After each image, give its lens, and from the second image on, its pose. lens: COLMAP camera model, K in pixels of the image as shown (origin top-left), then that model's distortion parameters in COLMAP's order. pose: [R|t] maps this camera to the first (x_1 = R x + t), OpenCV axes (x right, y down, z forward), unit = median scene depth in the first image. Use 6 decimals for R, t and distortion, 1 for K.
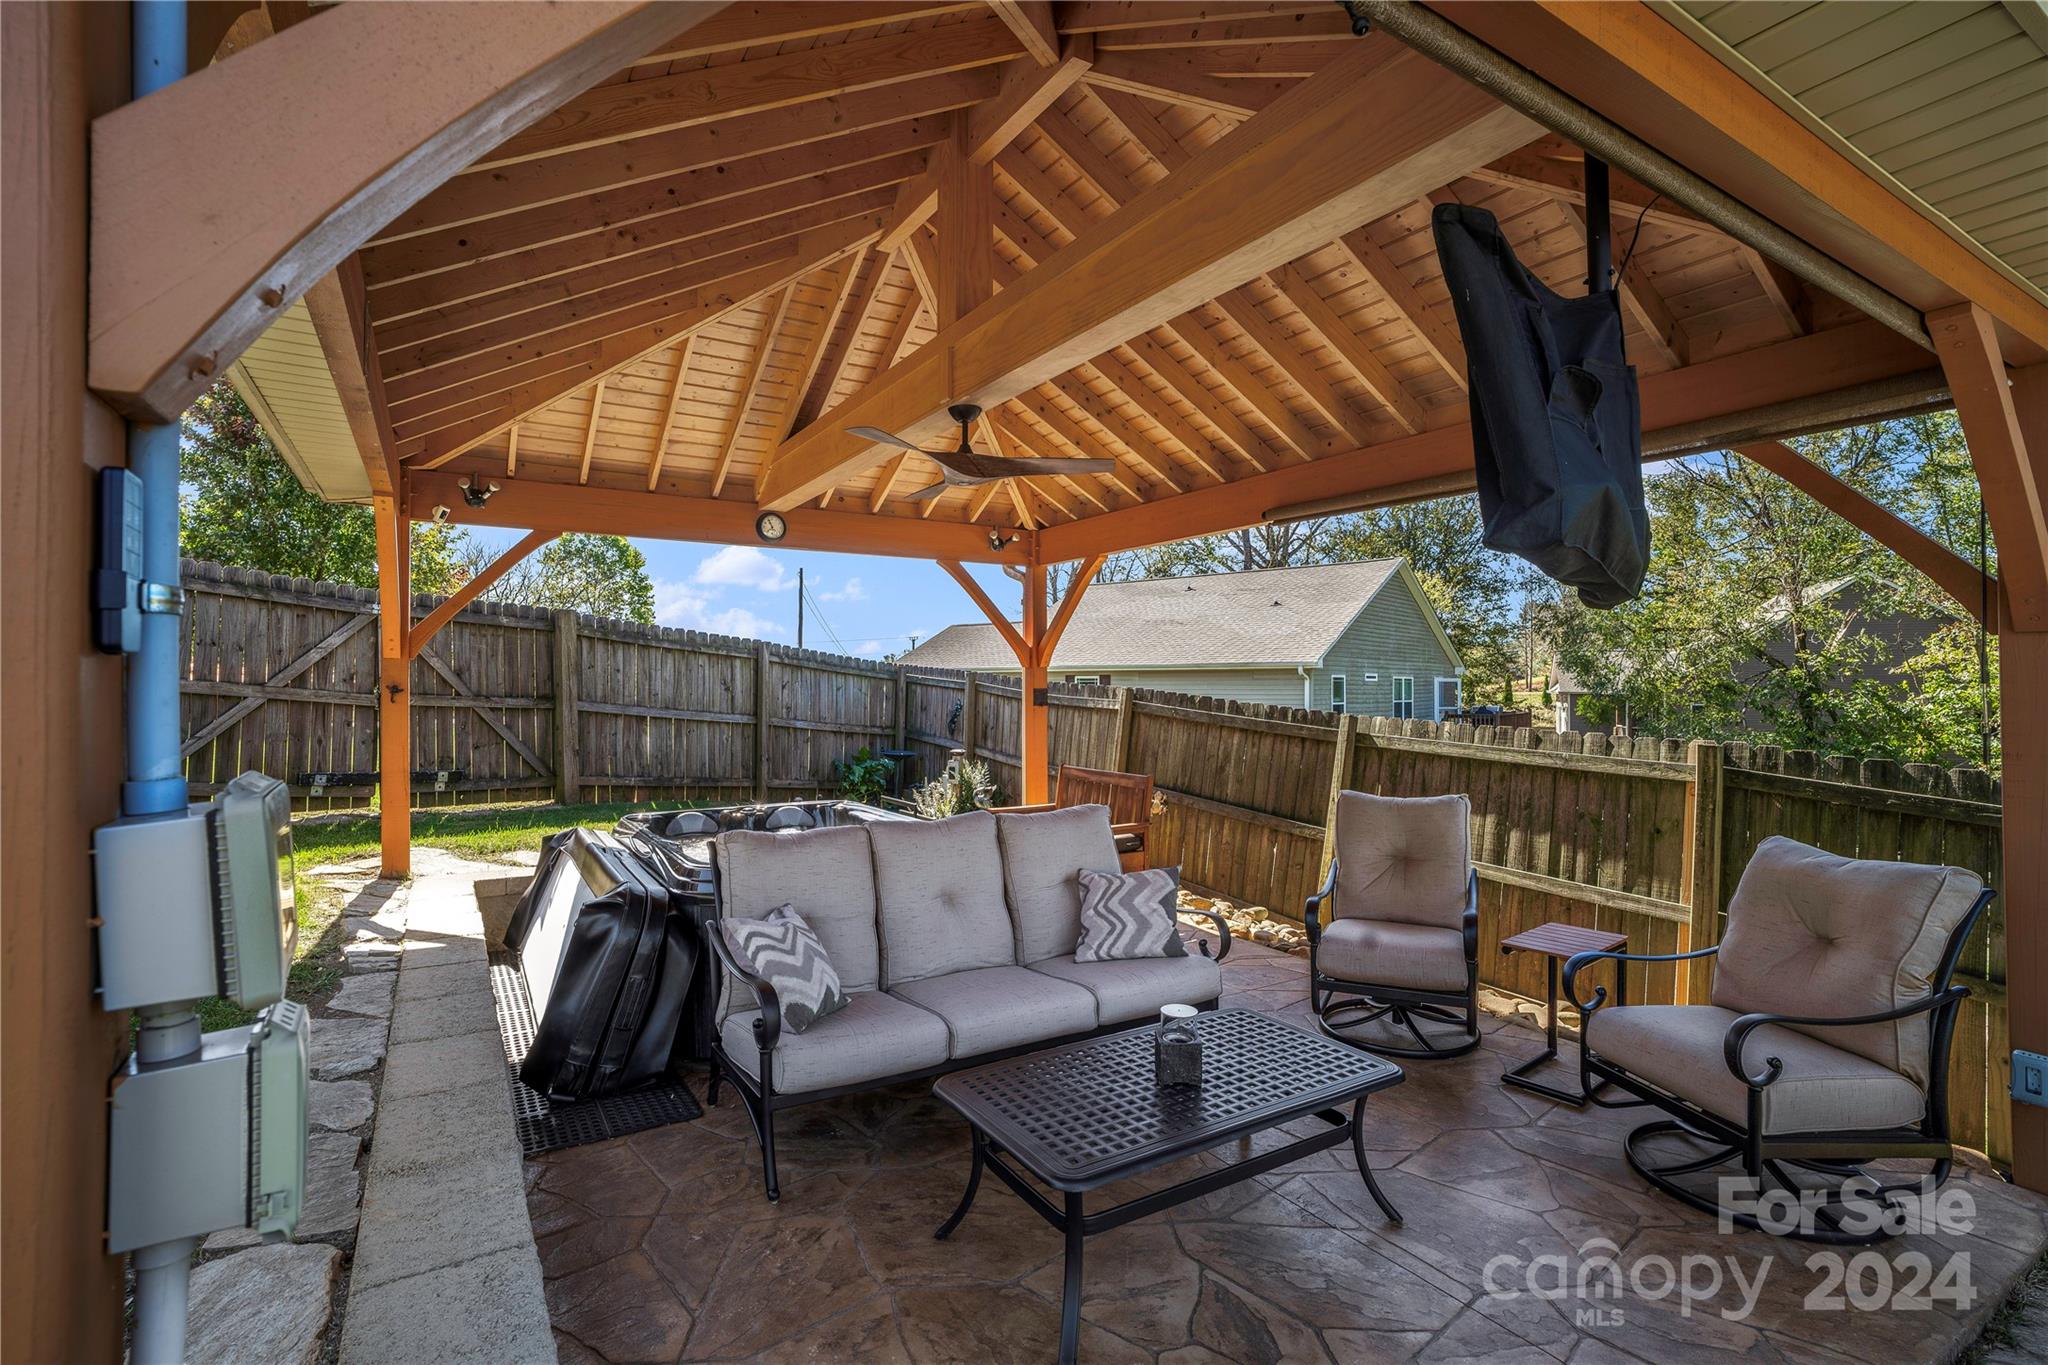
lens RADIAL K [[1009.8, 0, 1028.9], [0, 1009.8, 688.5], [0, 0, 1]] dist [-0.000029, 0.000328]
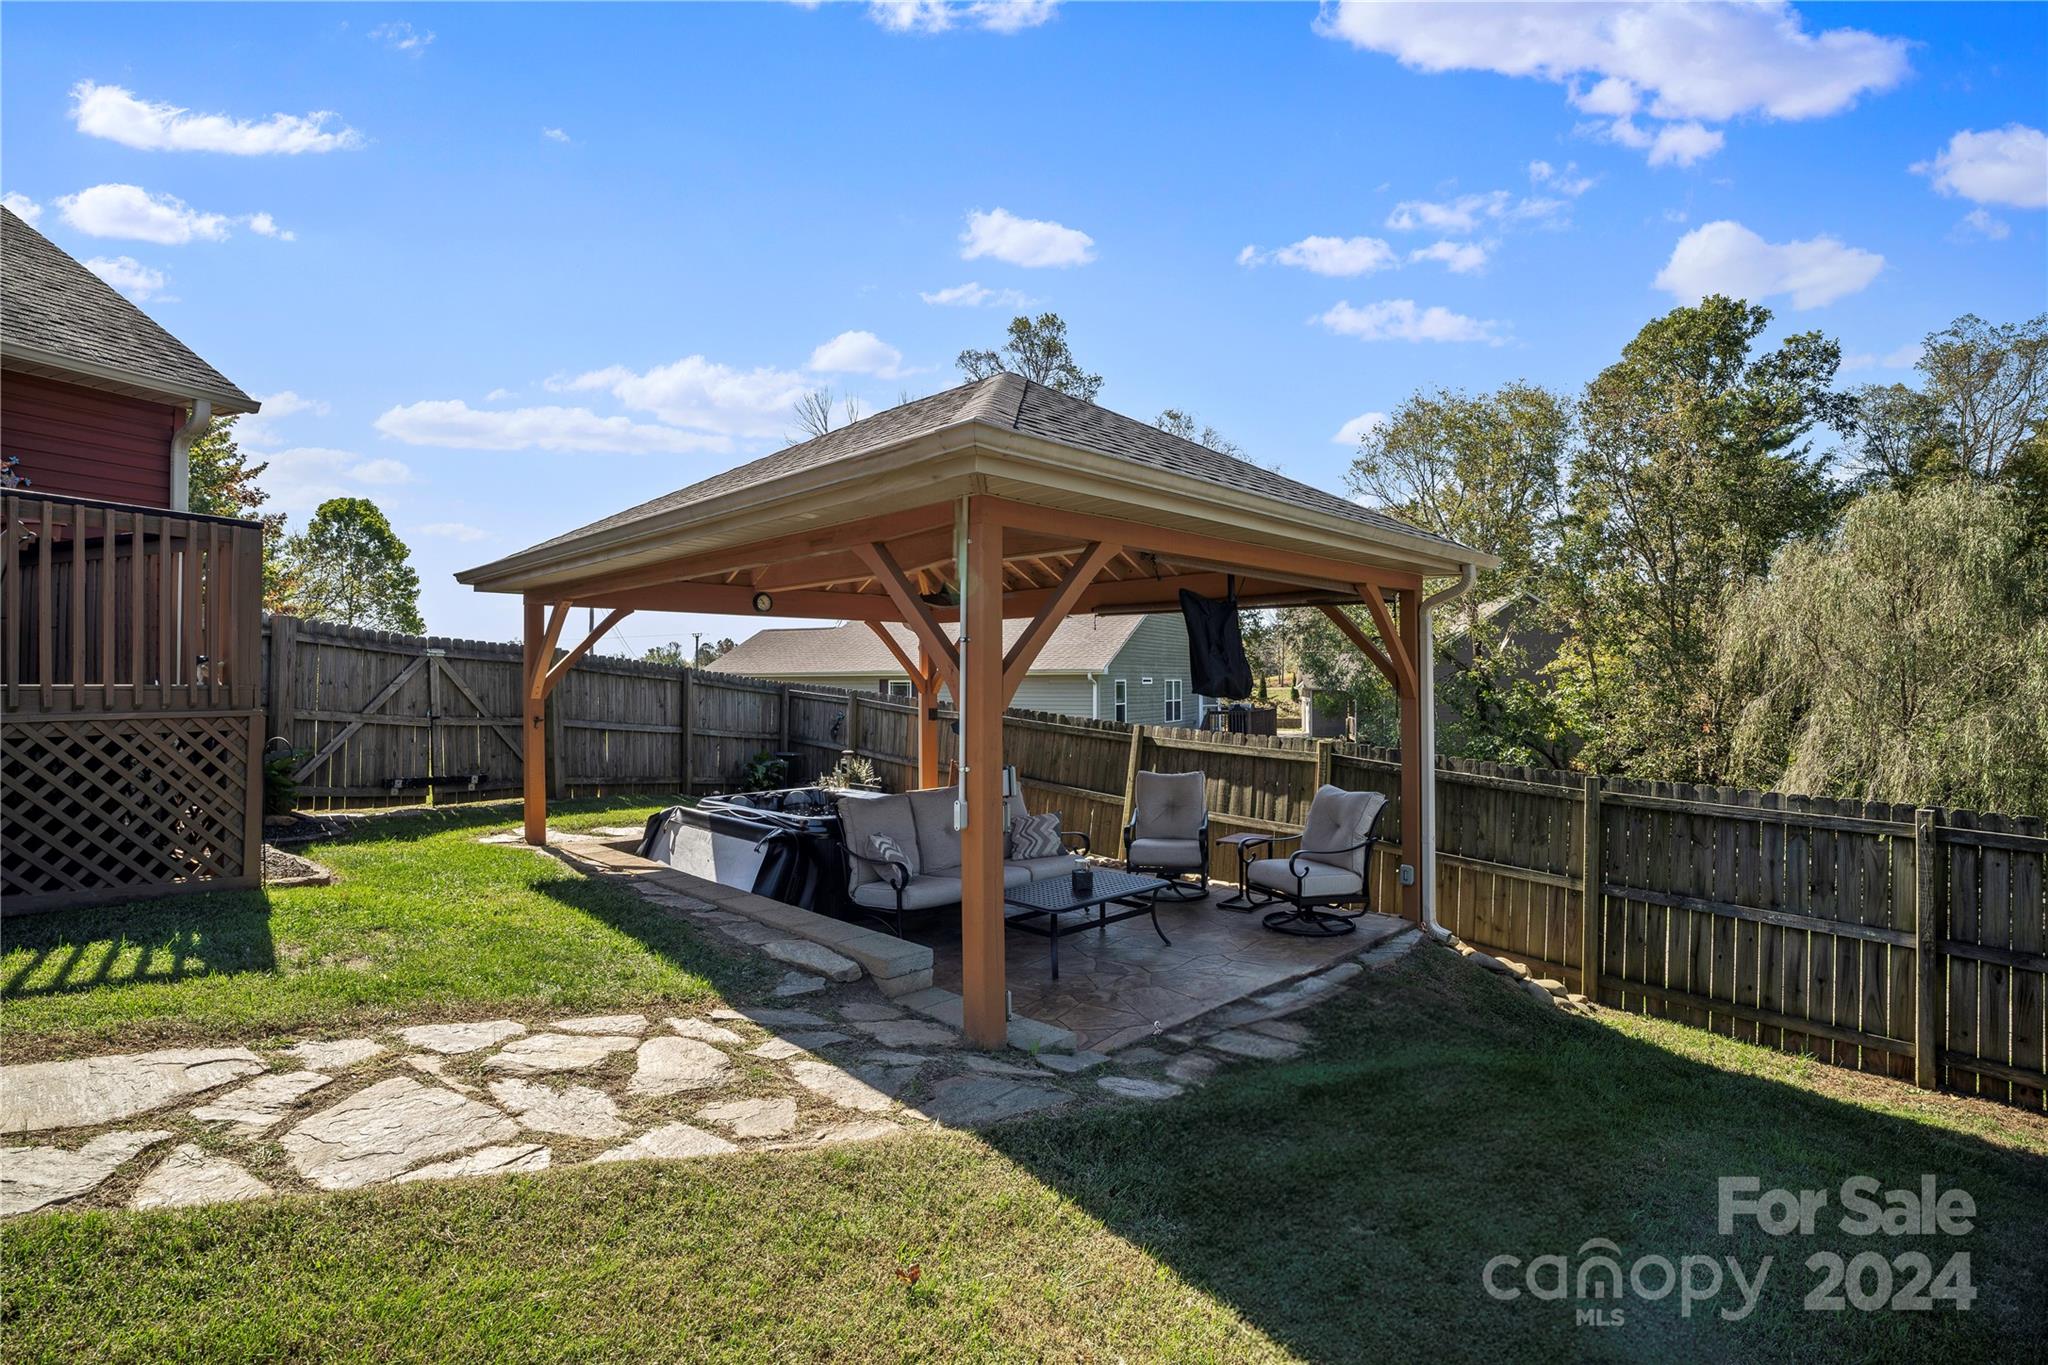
lens RADIAL K [[1009.8, 0, 1030.9], [0, 1009.8, 679.9], [0, 0, 1]] dist [-0.000029, 0.000328]
pose [[0.977070, -0.004242, 0.212877, -0.146347], [0.004955, 0.999984, -0.002819, -0.032183], [-0.212861, 0.003810, 0.977075, -0.402772]]
